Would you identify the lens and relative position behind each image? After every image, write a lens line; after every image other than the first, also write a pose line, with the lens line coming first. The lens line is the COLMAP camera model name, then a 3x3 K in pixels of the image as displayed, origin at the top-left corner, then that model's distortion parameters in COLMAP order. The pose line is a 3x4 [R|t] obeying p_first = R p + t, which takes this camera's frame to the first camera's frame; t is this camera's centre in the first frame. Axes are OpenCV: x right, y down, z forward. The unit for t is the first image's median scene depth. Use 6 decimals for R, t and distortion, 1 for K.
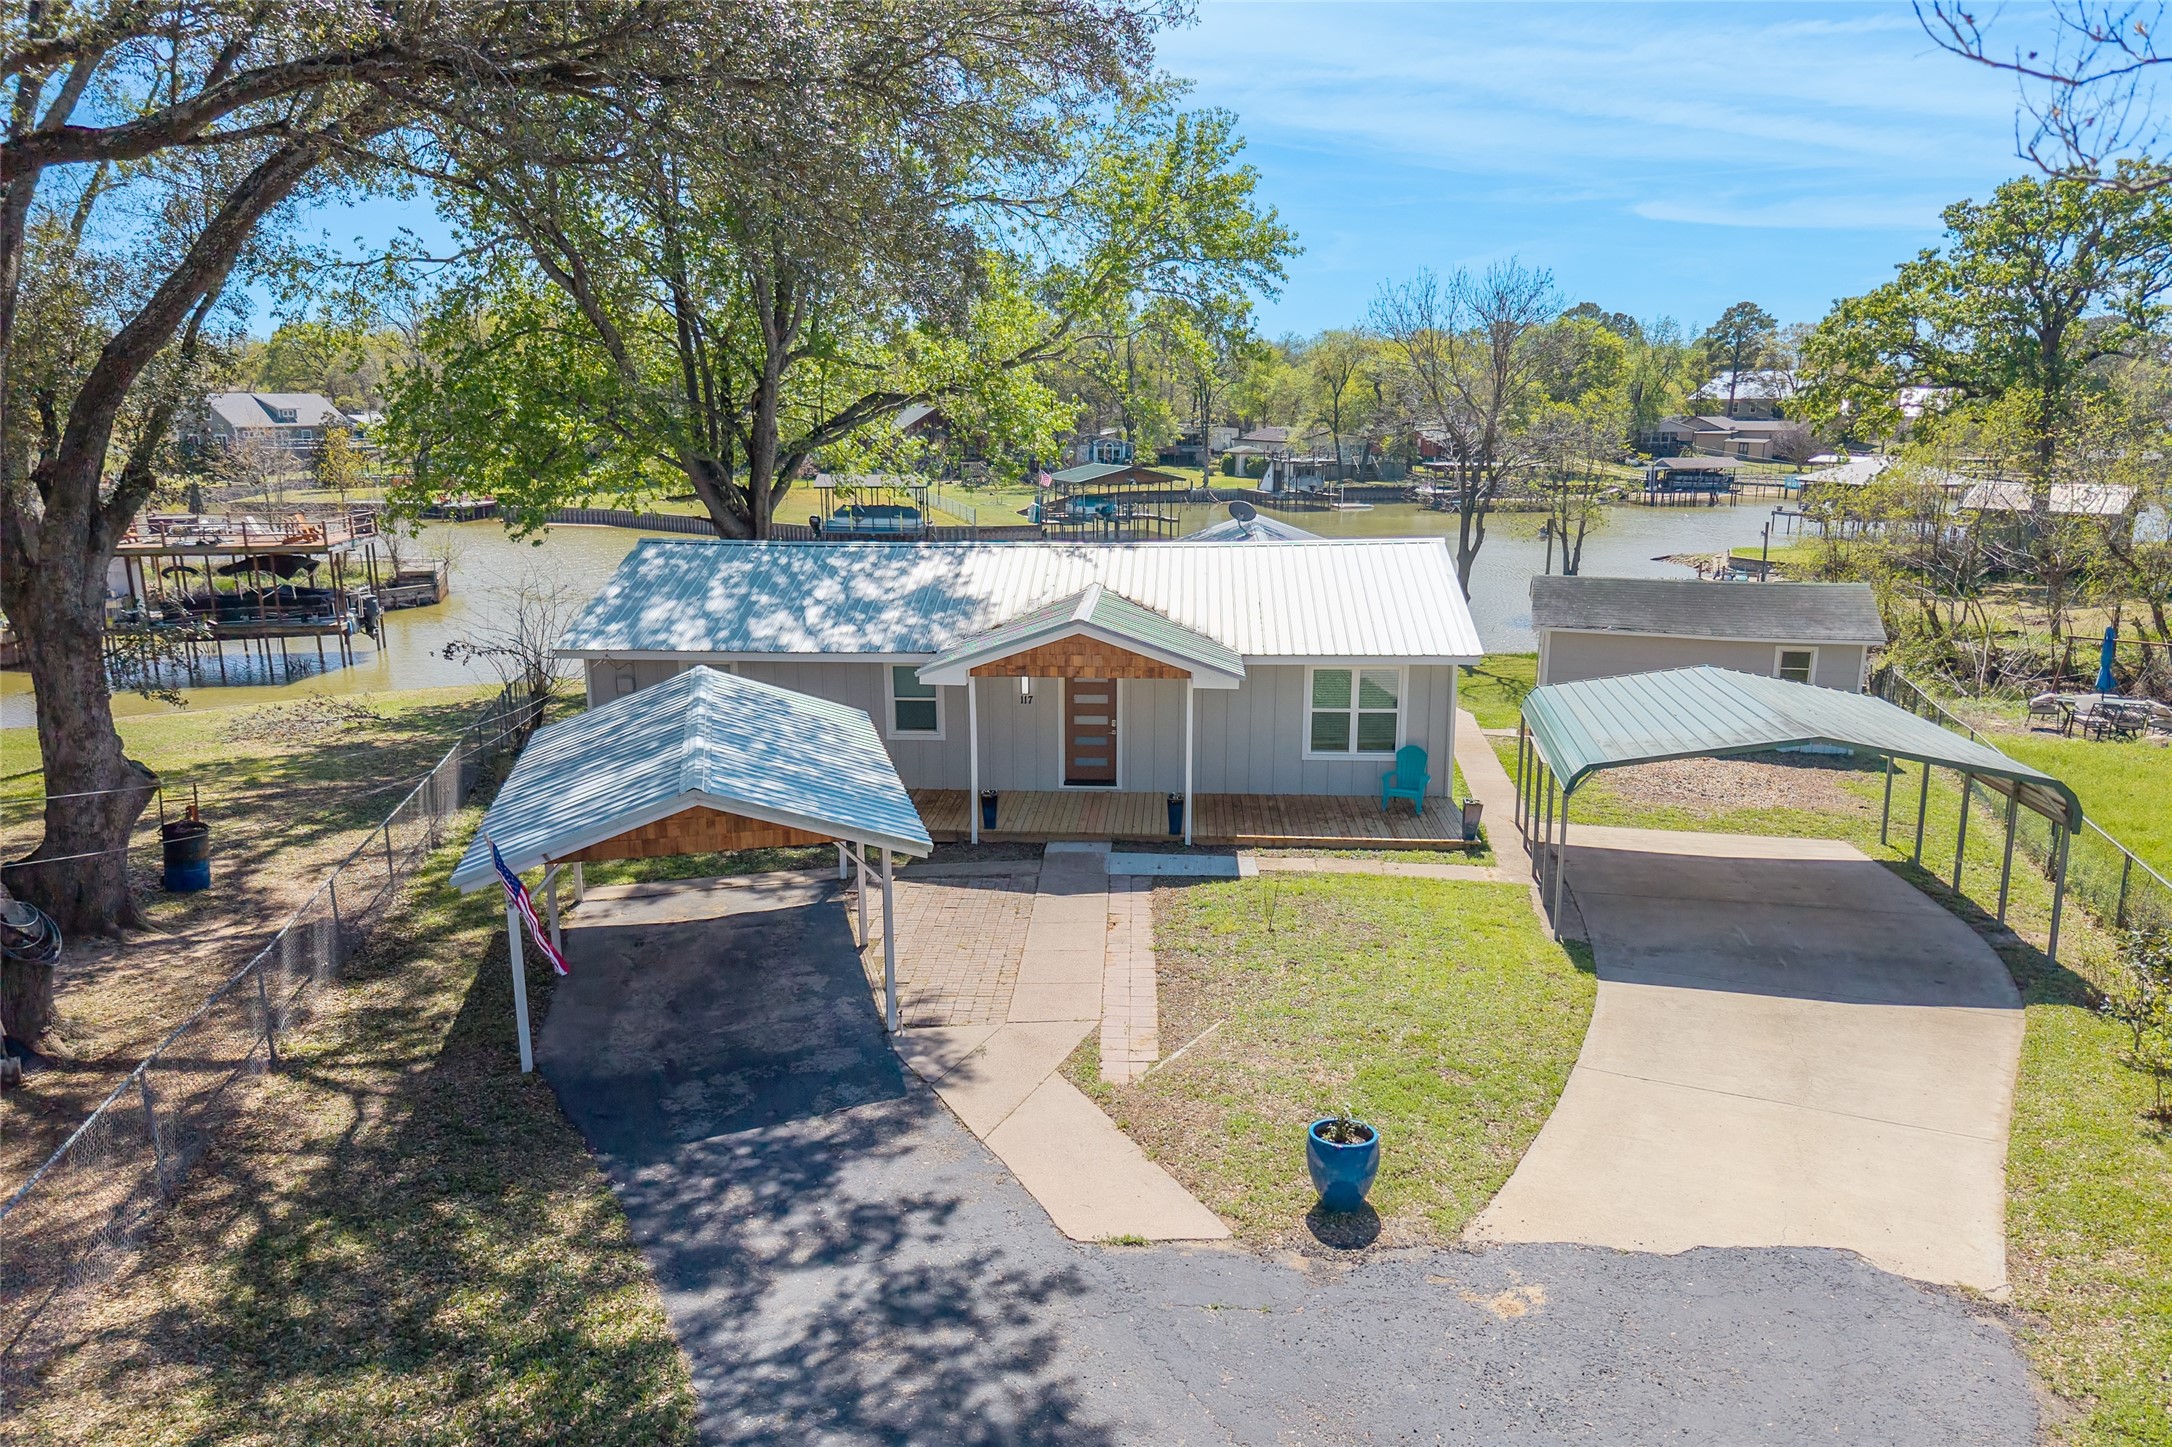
lens RADIAL K [[1460.4, 0, 1083.6], [0, 1460.4, 732.3], [0, 0, 1]] dist [0.027489, -0.017104]
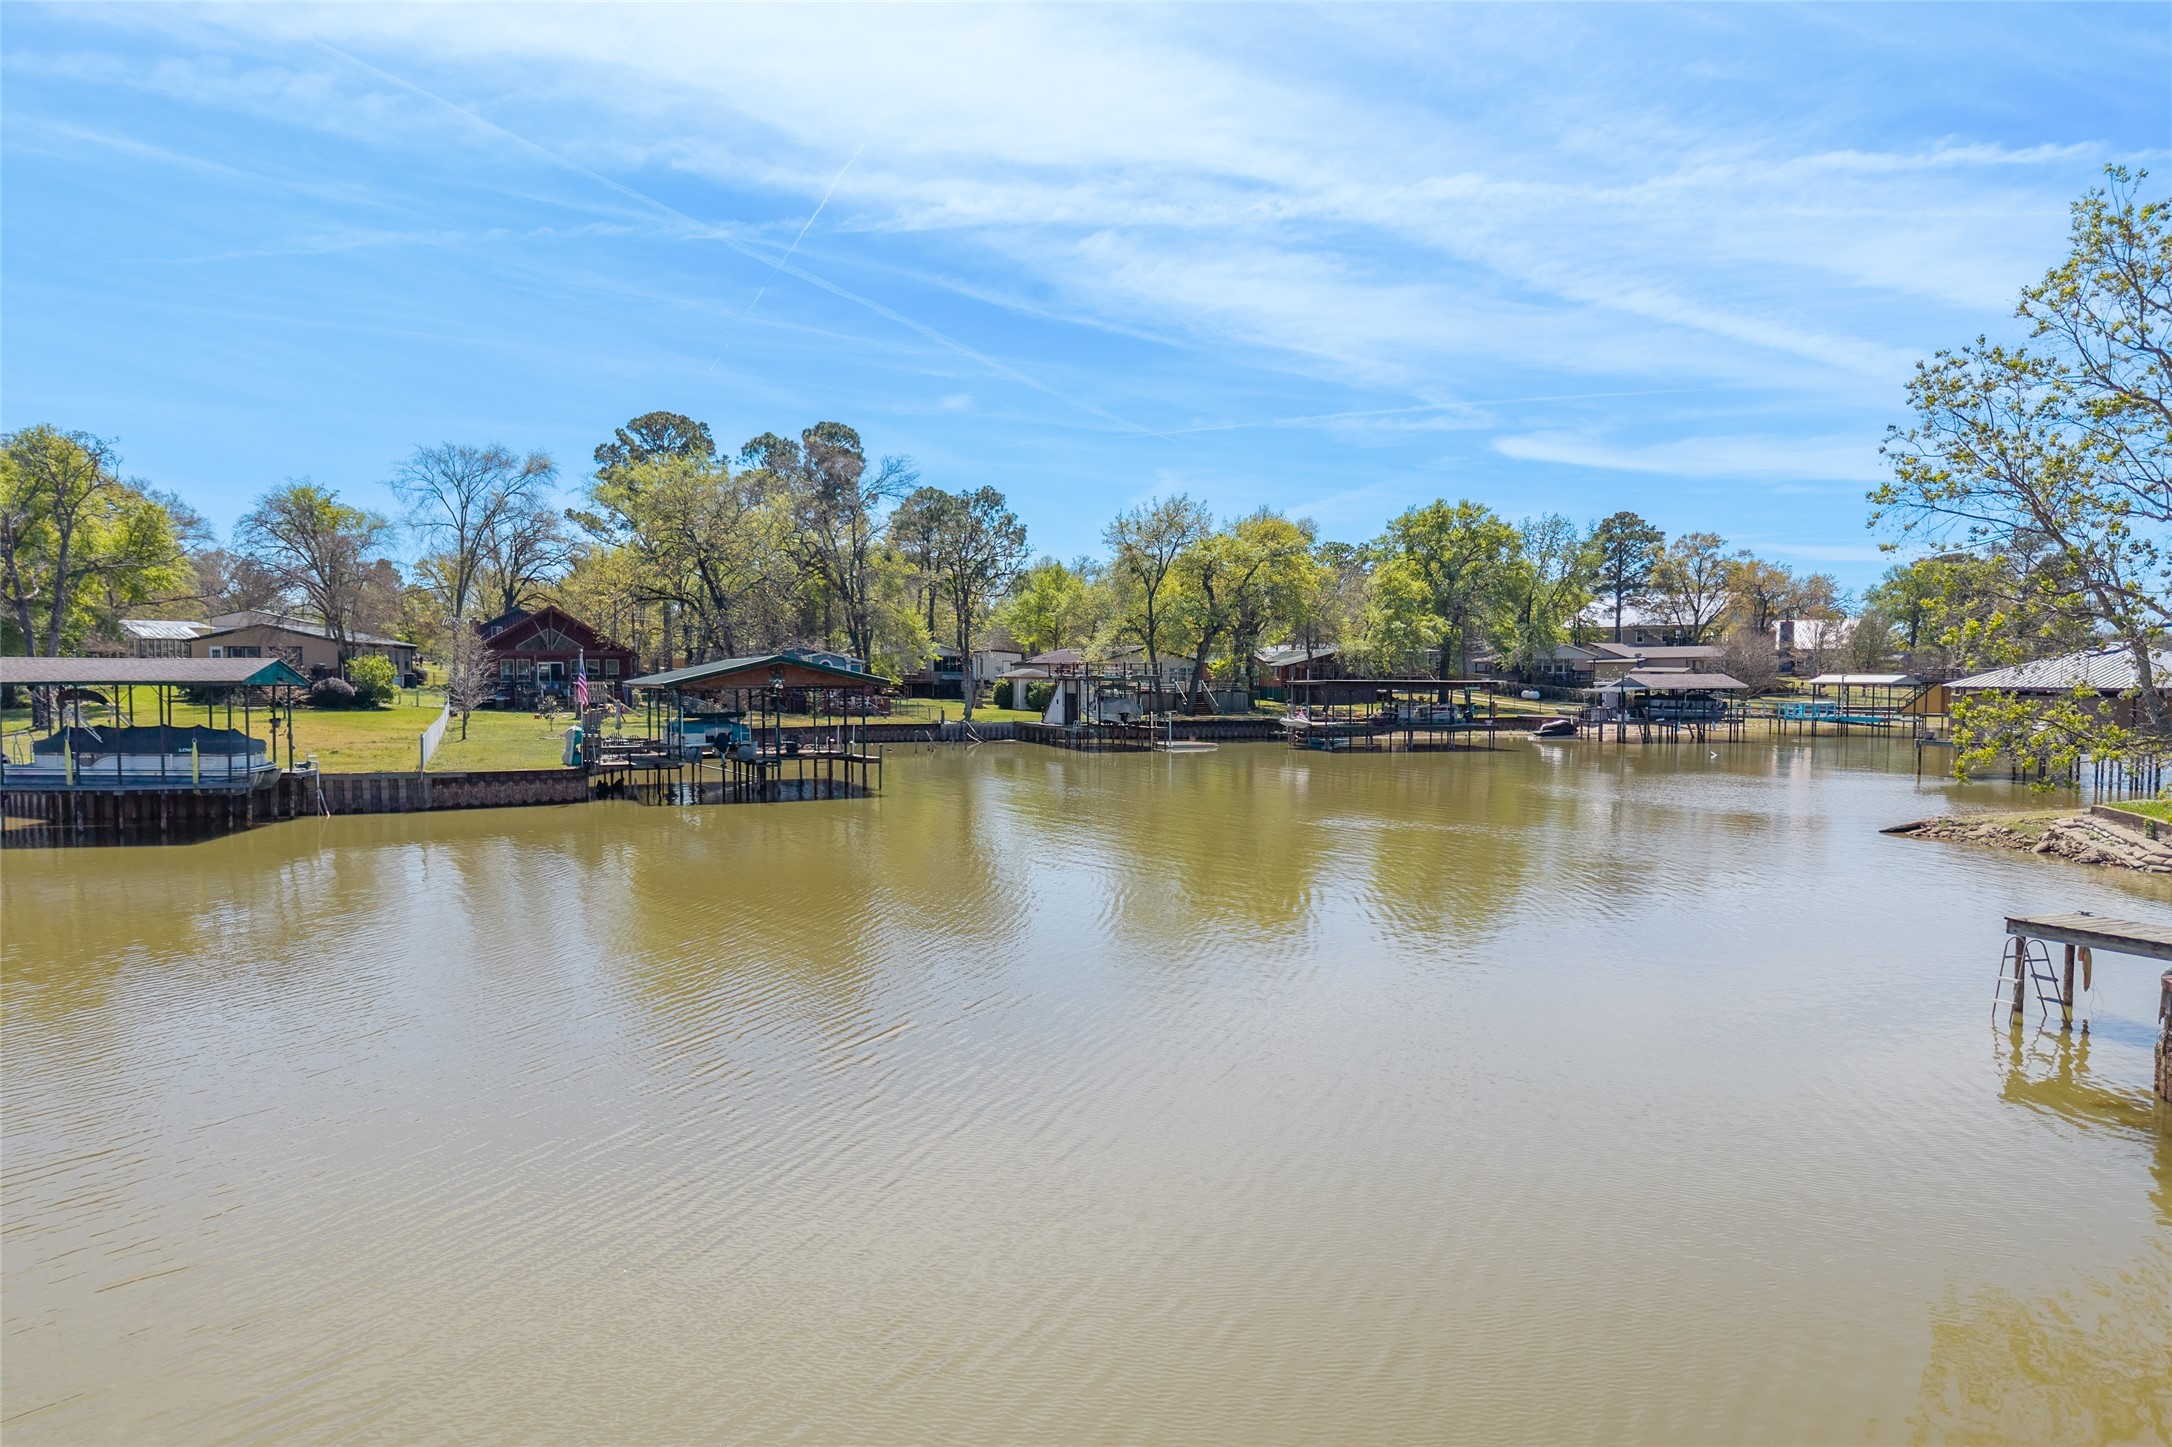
lens RADIAL K [[1460.4, 0, 1073.8], [0, 1460.4, 722.0], [0, 0, 1]] dist [0.027489, -0.017104]
pose [[0.992022, -0.004400, 0.125992, 0.046387], [0.027697, 0.982580, -0.183763, -0.041498], [-0.122989, 0.185786, 0.974863, 0.326718]]
